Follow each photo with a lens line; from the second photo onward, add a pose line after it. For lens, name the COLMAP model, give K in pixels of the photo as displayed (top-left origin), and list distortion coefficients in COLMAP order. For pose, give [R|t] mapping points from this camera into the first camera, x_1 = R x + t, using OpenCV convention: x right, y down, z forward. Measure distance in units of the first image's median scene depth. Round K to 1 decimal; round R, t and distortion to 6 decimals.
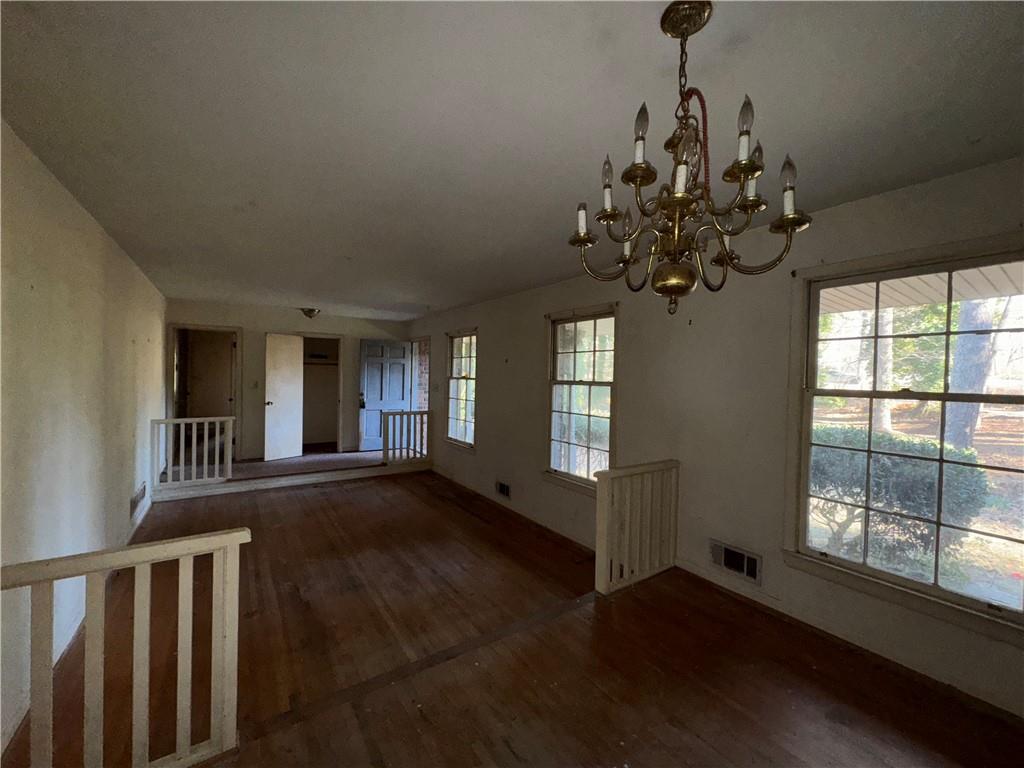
lens RADIAL K [[407.3, 0, 506.1], [0, 407.3, 381.9], [0, 0, 1]] dist [0.000202, -0.000069]
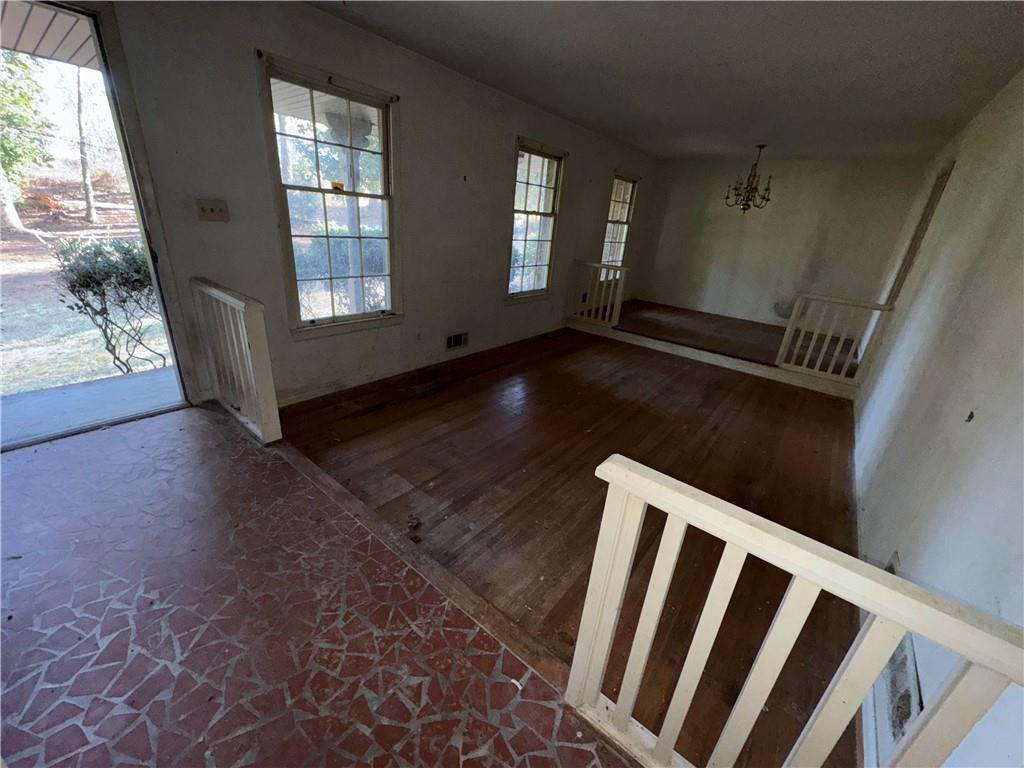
lens RADIAL K [[407.3, 0, 511.5], [0, 407.3, 379.9], [0, 0, 1]] dist [0.000202, -0.000069]
pose [[-0.283370, -0.421909, 0.861217, -1.186265], [-0.085222, 0.905552, 0.415588, -0.053218], [-0.955217, 0.044371, -0.292562, 1.614779]]
